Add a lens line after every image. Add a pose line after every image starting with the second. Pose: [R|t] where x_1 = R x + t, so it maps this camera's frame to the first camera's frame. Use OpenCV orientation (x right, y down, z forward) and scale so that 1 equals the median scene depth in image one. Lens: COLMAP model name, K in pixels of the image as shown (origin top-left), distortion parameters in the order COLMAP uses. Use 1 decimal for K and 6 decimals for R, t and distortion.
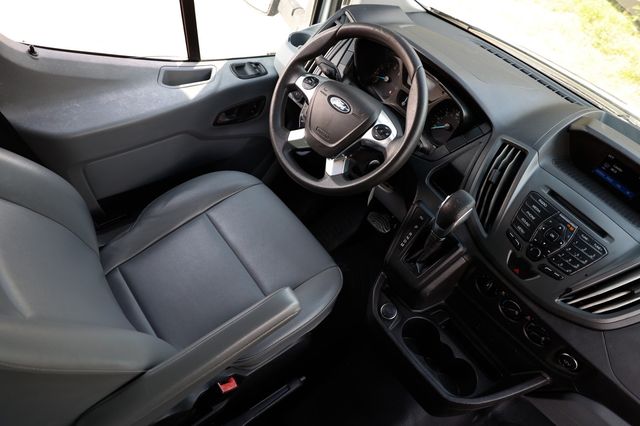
lens RADIAL K [[436.5, 0, 320.0], [0, 436.5, 213.0], [0, 0, 1]] dist [-0.095702, 0.056972]
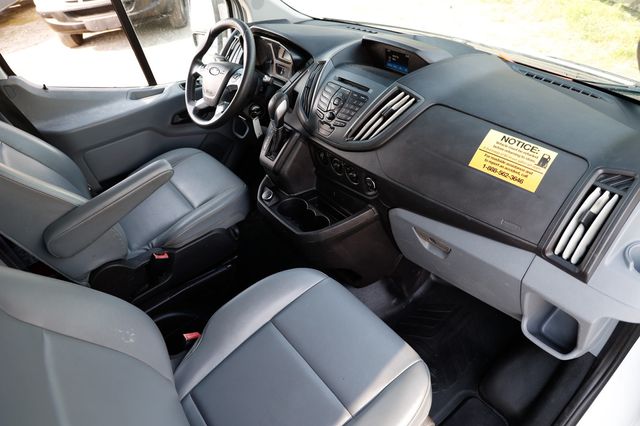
lens RADIAL K [[436.5, 0, 320.0], [0, 436.5, 213.0], [0, 0, 1]] dist [-0.095702, 0.056972]
pose [[0.965555, -0.196796, -0.170220, 0.484149], [0.161685, 0.966347, -0.200081, 0.520278], [0.203867, 0.165667, 0.964880, -0.286215]]
